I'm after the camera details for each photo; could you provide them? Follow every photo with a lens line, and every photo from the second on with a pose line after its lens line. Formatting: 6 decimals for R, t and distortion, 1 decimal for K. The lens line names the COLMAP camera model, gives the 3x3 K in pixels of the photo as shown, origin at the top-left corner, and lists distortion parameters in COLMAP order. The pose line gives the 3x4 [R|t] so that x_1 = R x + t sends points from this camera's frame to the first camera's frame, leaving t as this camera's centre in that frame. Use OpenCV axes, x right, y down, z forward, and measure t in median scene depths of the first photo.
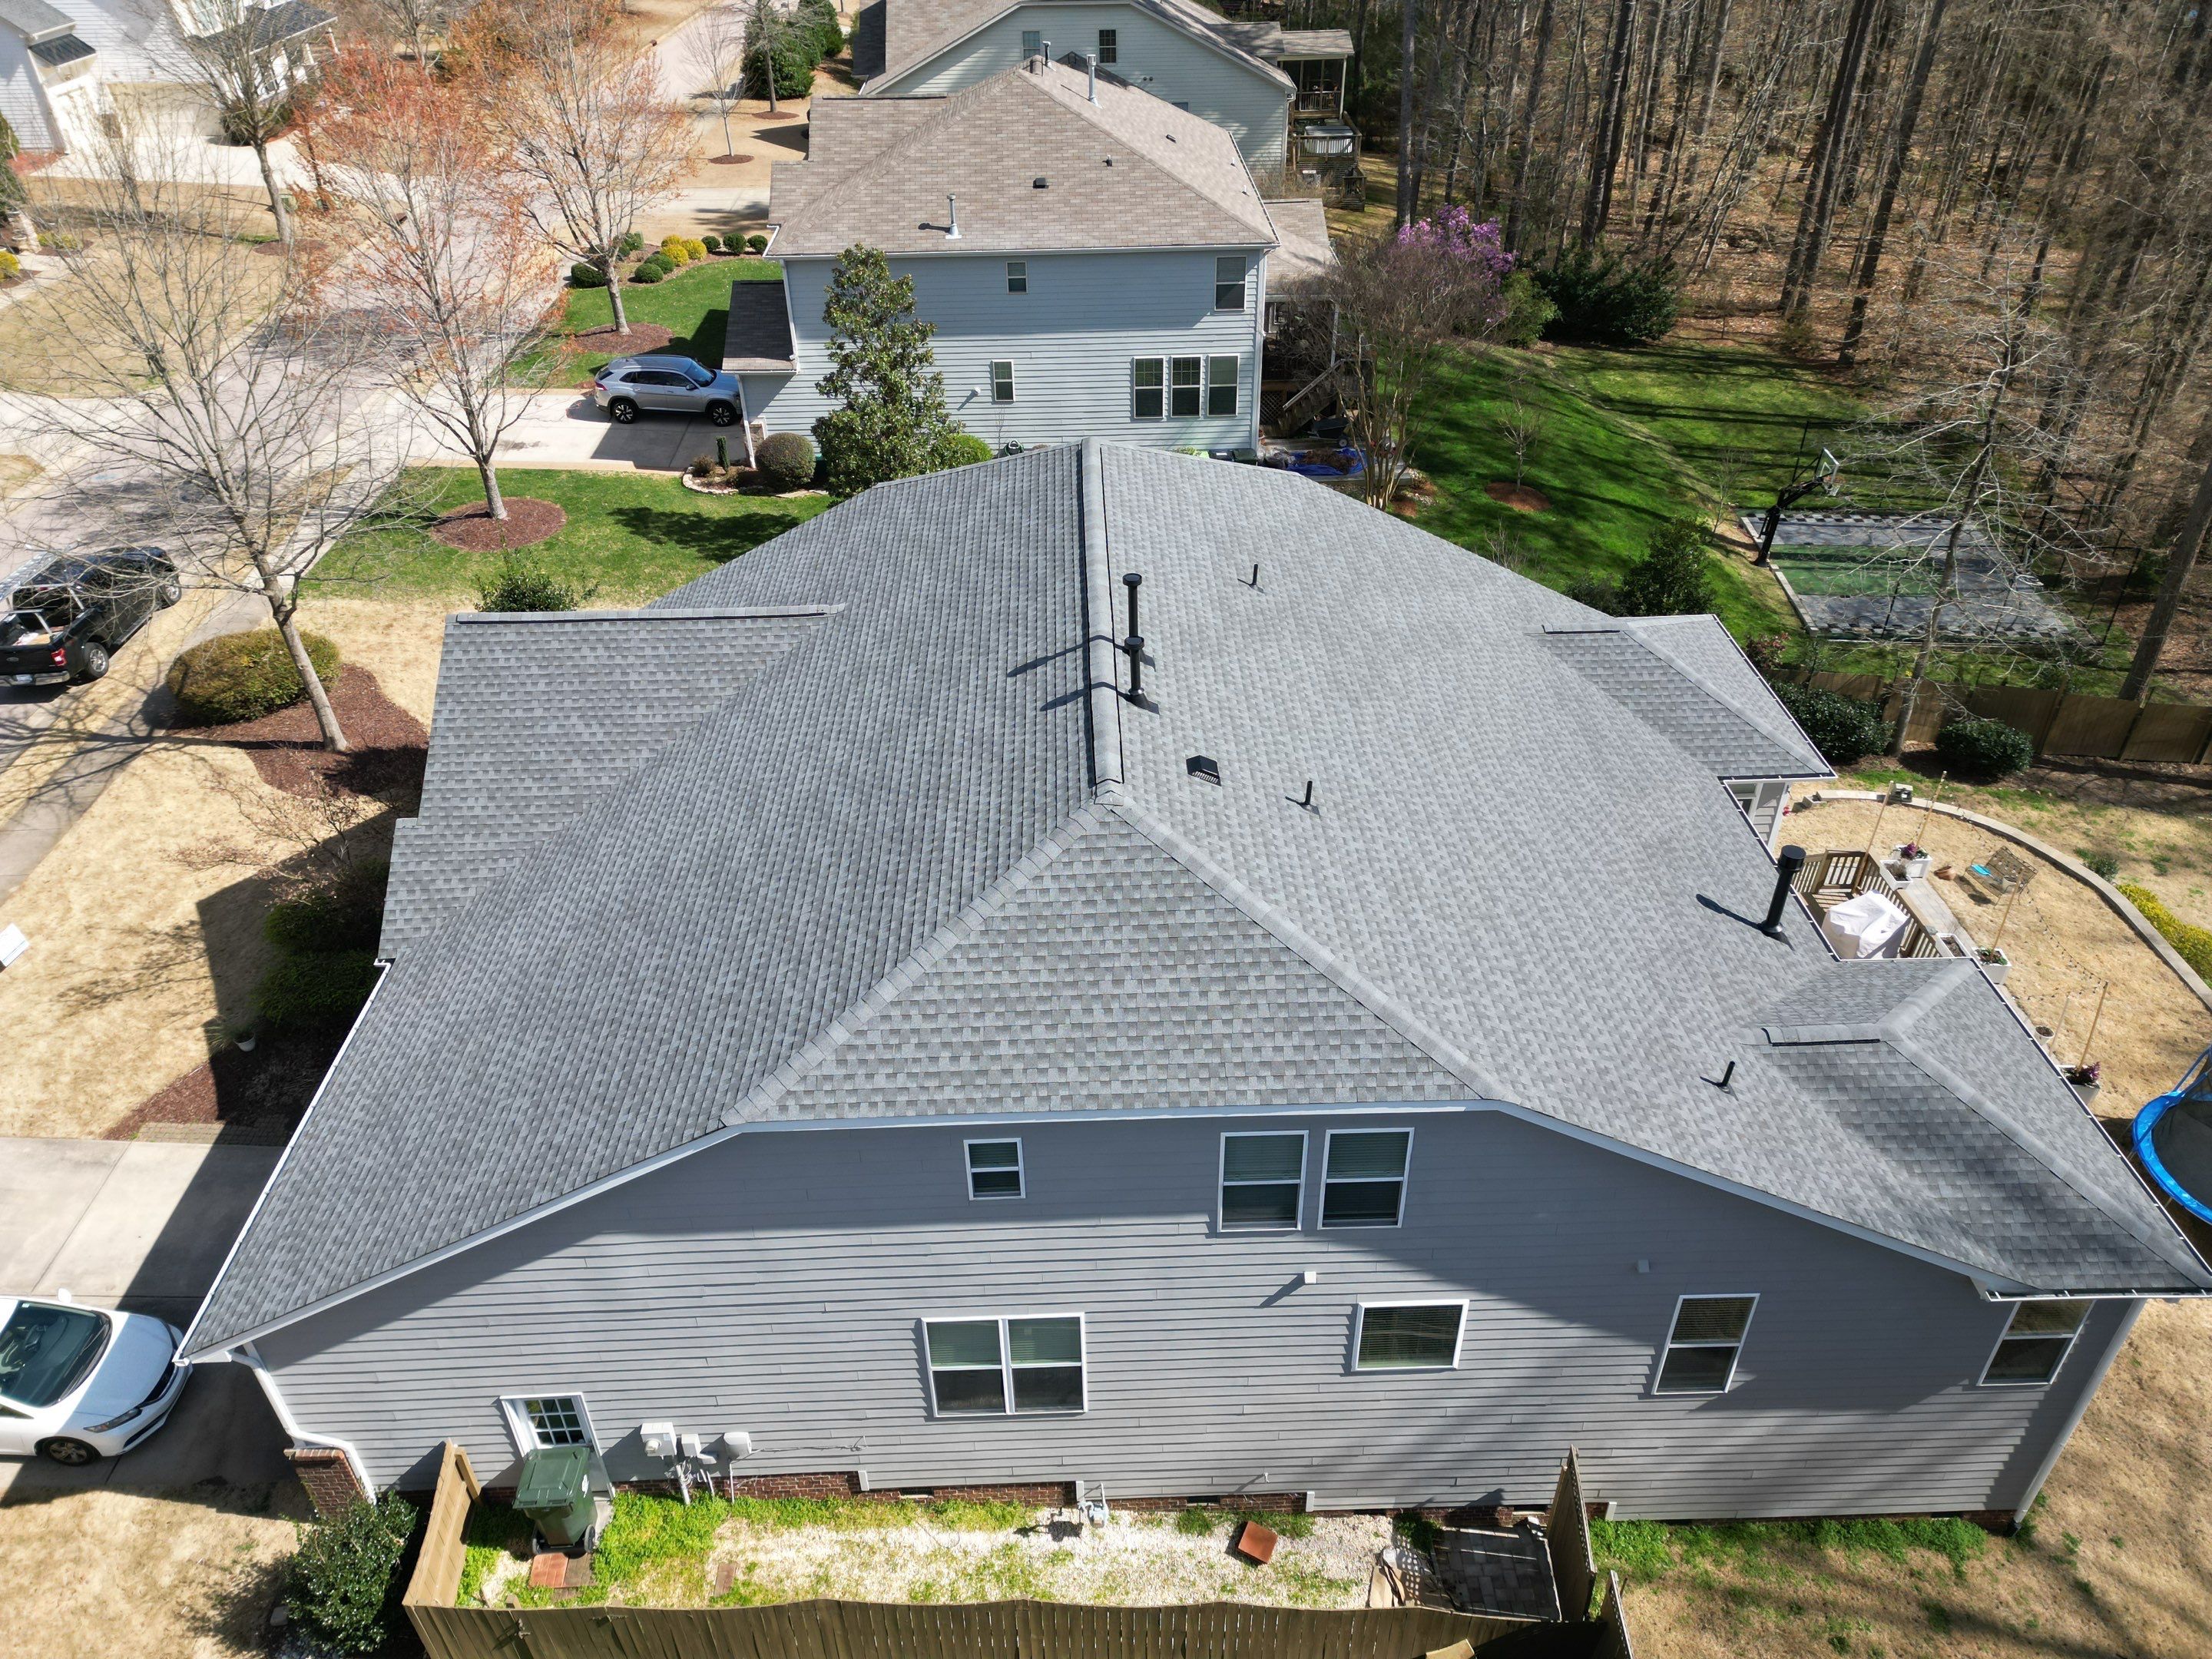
lens RADIAL K [[1544.2, 0, 1106.0], [0, 1544.2, 829.5], [0, 0, 1]] dist [0.056720, -0.037474]
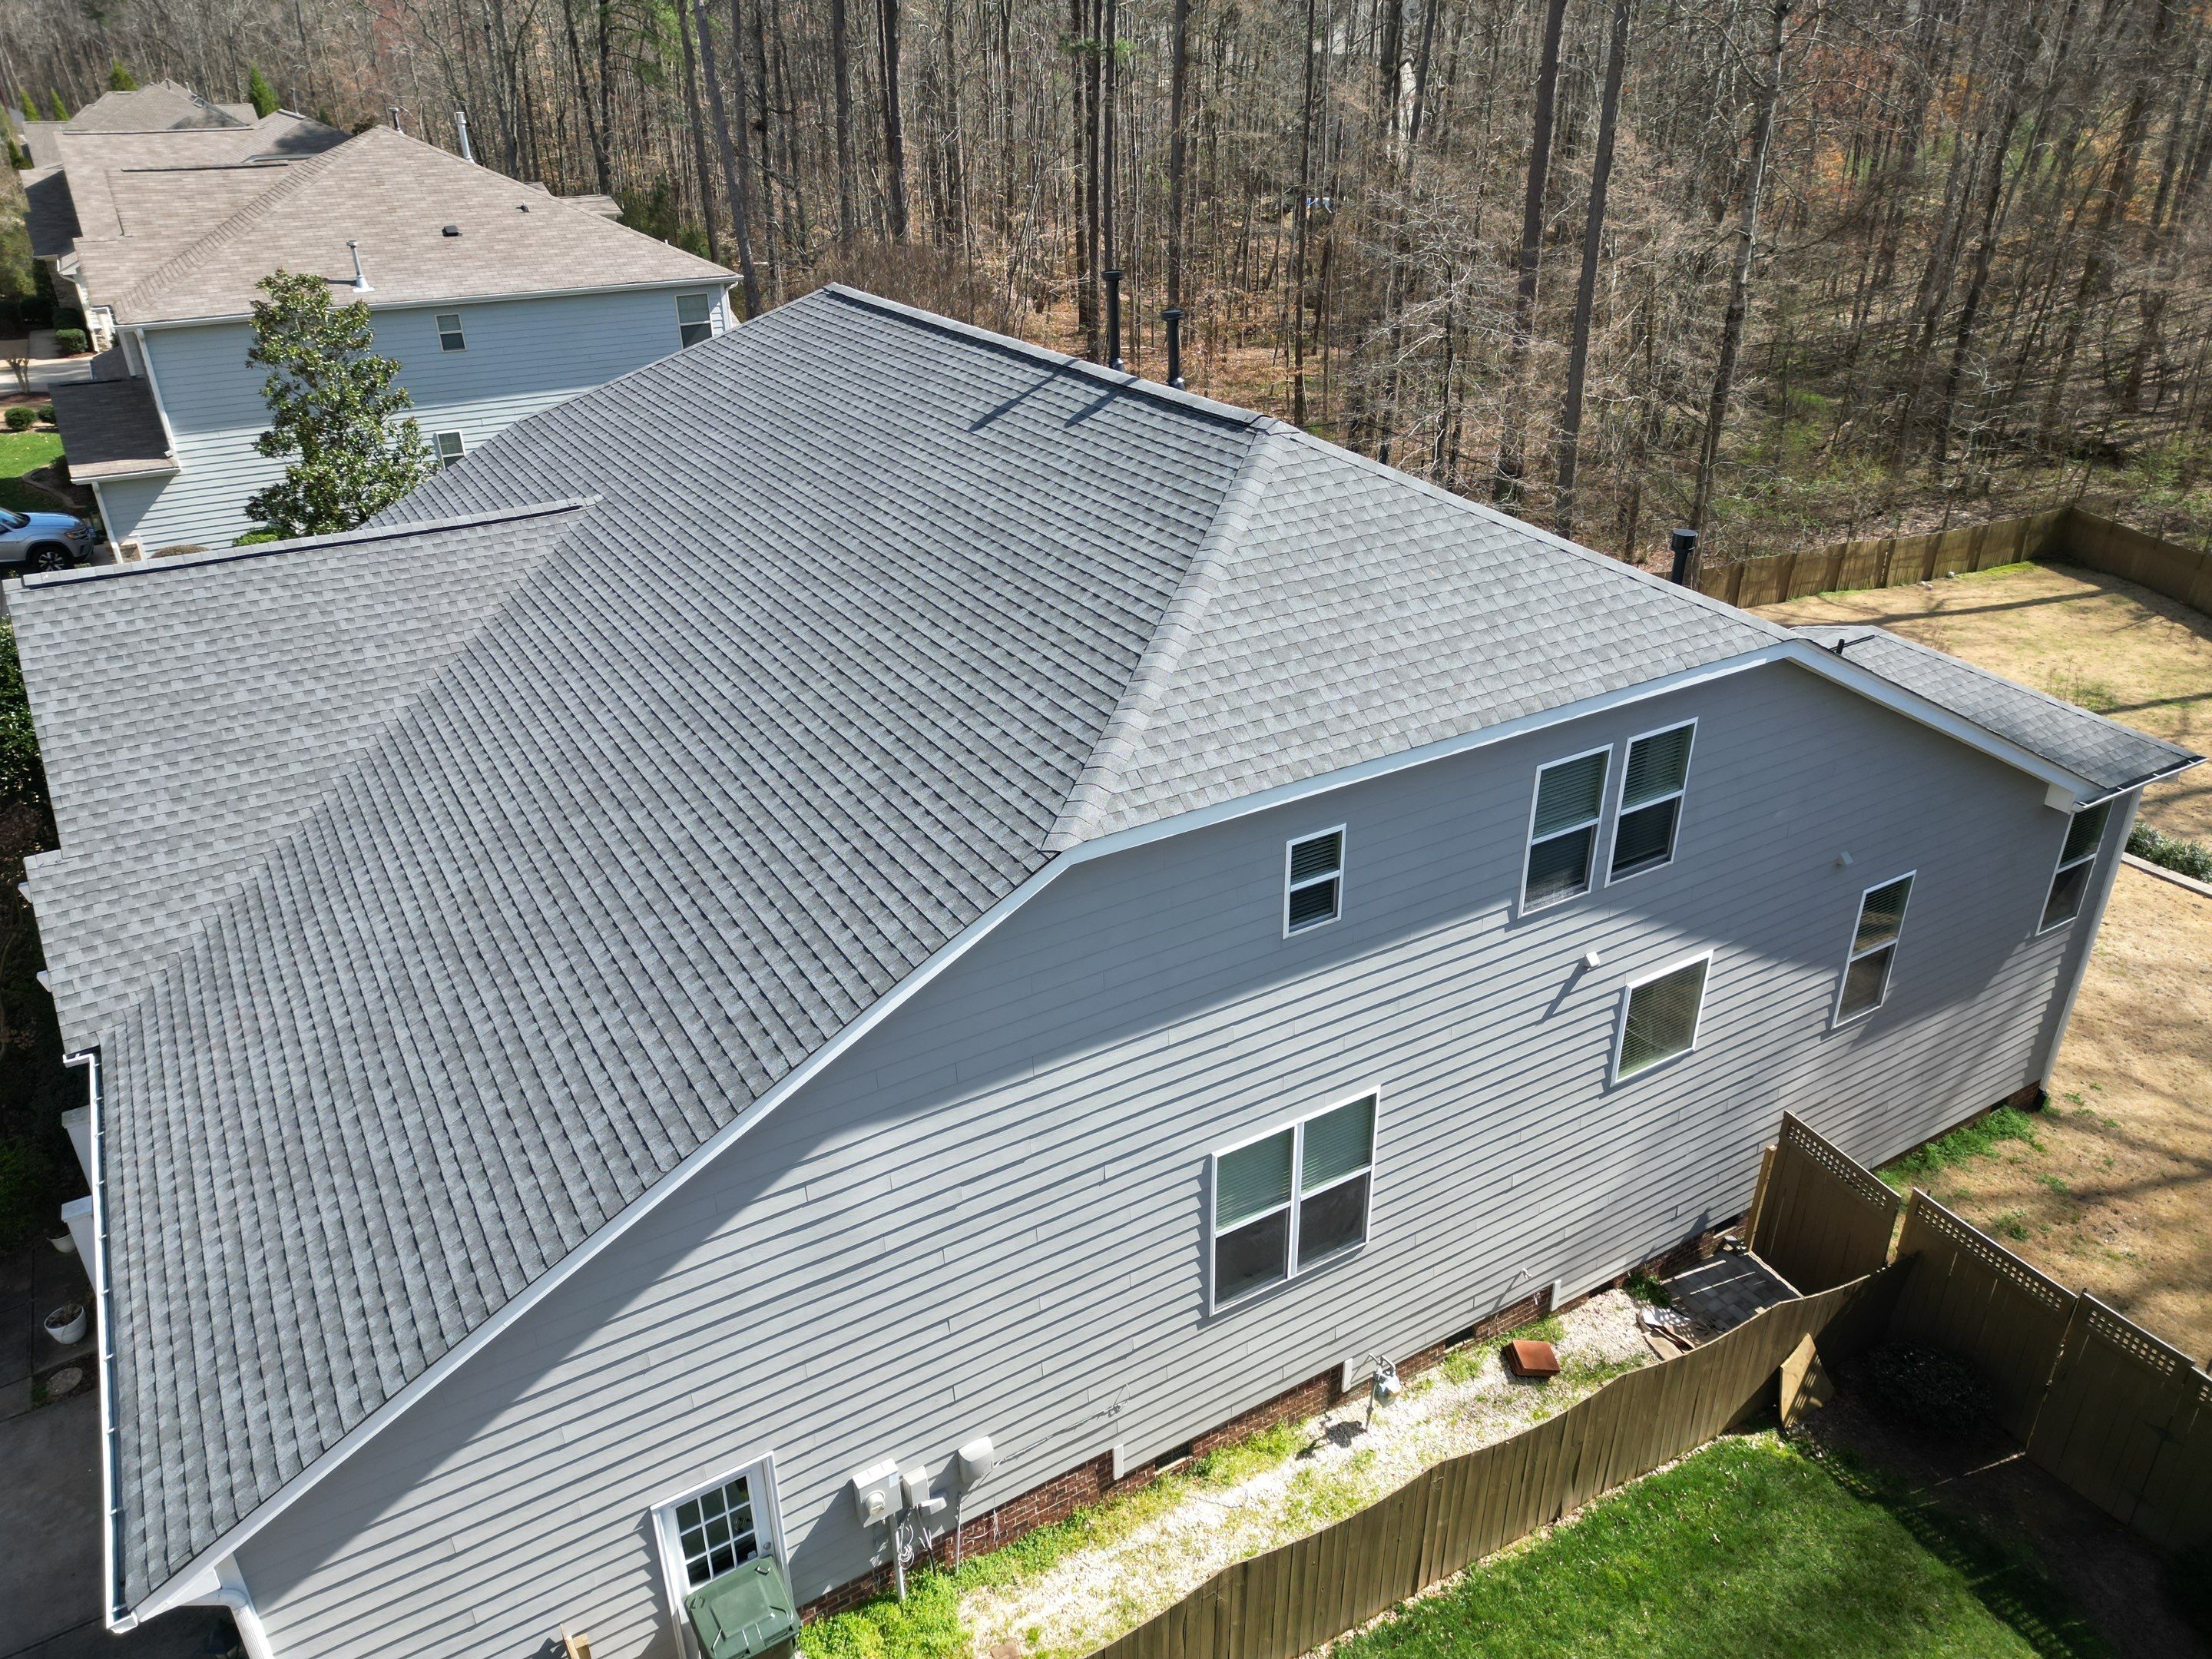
lens RADIAL K [[1542.2, 0, 1106.0], [0, 1542.2, 829.5], [0, 0, 1]] dist [0.072651, -0.072566]
pose [[0.872068, -0.219290, 0.437505, -0.431209], [0.281168, 0.956220, -0.081162, 0.198671], [-0.400553, 0.193791, 0.895546, 0.301097]]
